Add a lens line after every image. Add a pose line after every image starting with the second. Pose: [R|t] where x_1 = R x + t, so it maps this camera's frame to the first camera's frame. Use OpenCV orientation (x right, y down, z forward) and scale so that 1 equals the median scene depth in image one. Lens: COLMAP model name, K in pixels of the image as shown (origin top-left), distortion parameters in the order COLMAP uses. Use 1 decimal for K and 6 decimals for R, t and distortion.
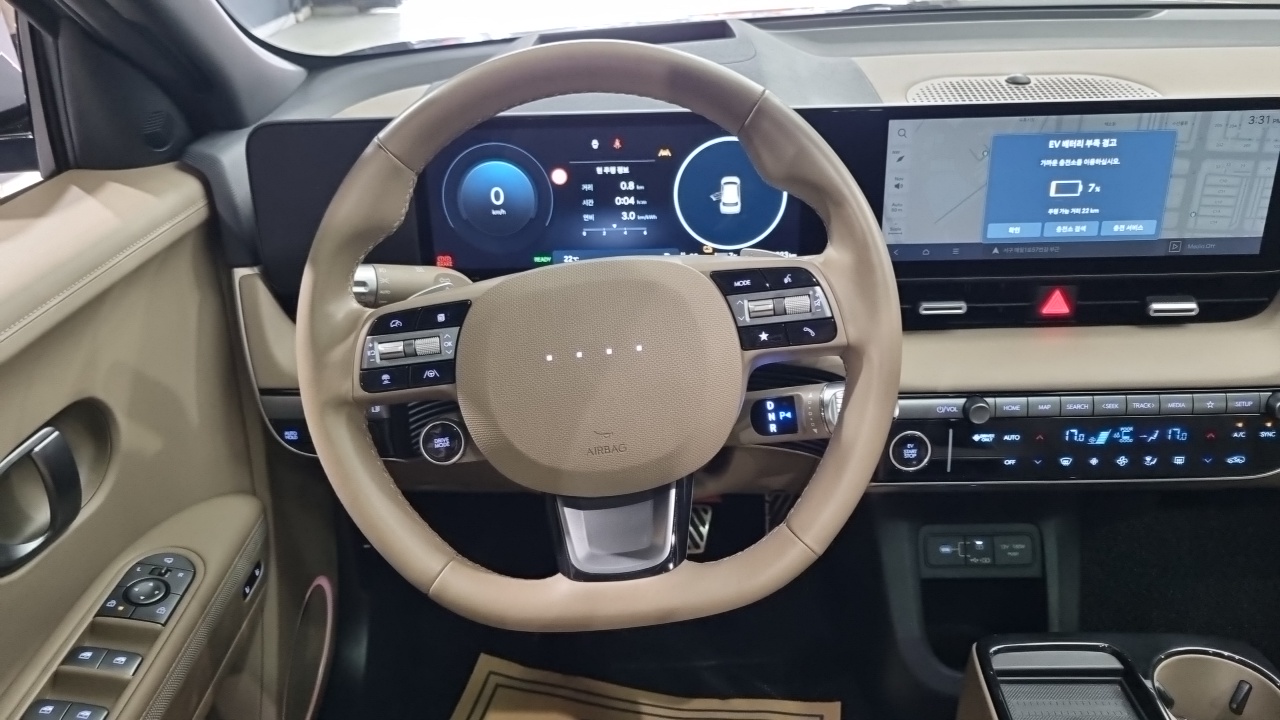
lens RADIAL K [[939.5, 0, 642.1], [0, 939.5, 363.6], [0, 0, 1]] dist [0.011598, -0.005880]
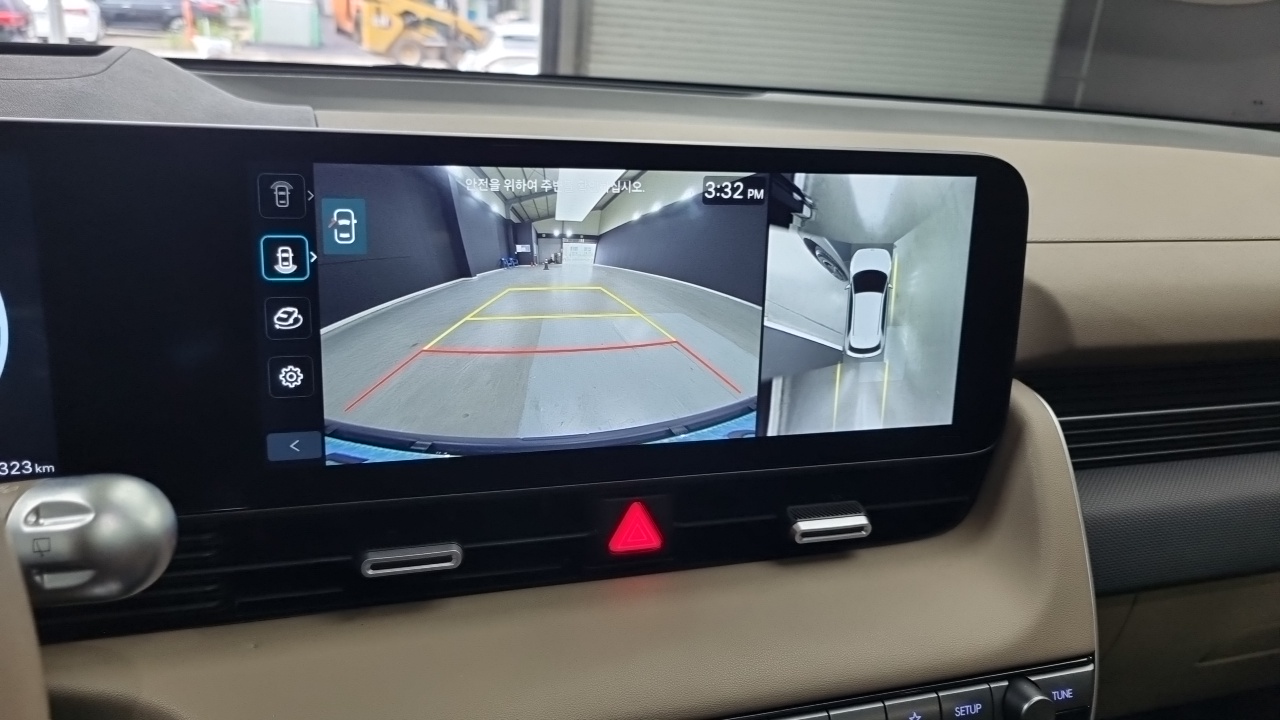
lens RADIAL K [[939.5, 0, 642.8], [0, 939.5, 357.8], [0, 0, 1]] dist [0.011598, -0.005880]
pose [[0.938085, -0.017880, 0.345945, 0.273983], [0.069039, 0.988282, -0.136131, -0.090248], [-0.339457, 0.151586, 0.928327, 0.516552]]
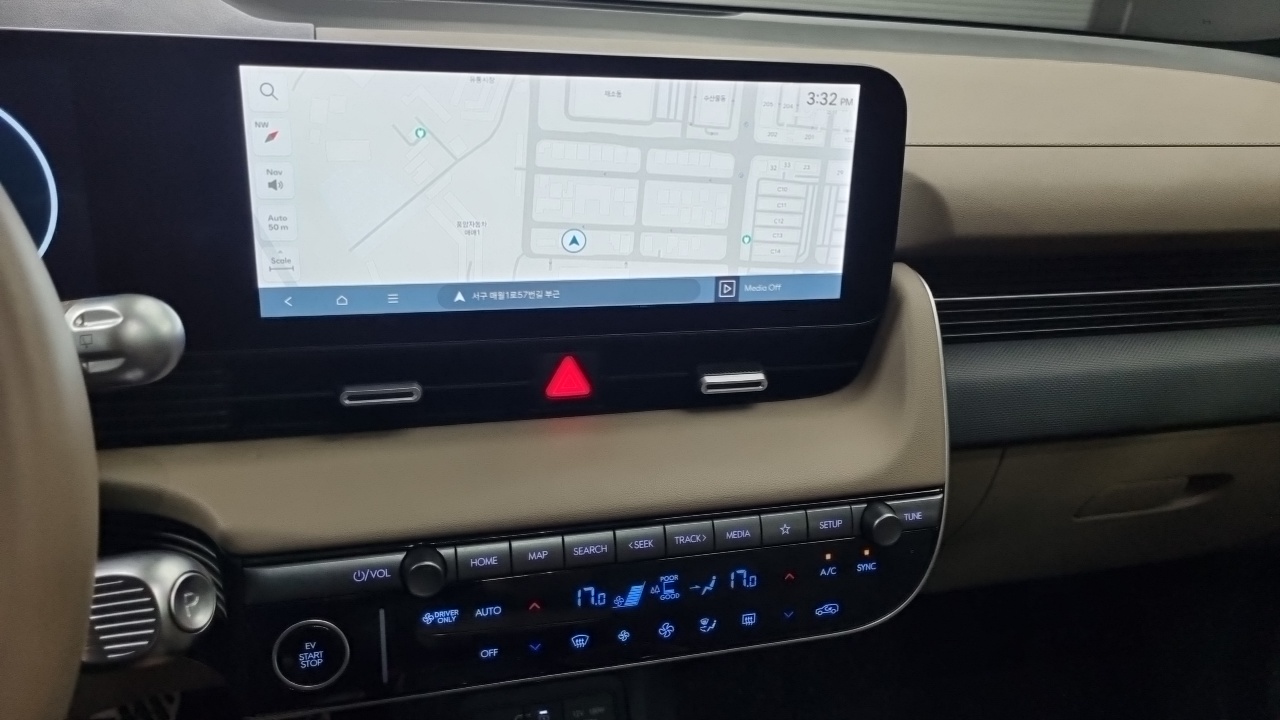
lens RADIAL K [[939.5, 0, 648.4], [0, 939.5, 366.5], [0, 0, 1]] dist [0.011598, -0.005880]
pose [[0.948924, -0.031946, 0.313883, 0.302742], [0.052645, 0.996946, -0.057690, -0.034324], [-0.311082, 0.071268, 0.947707, 0.394195]]
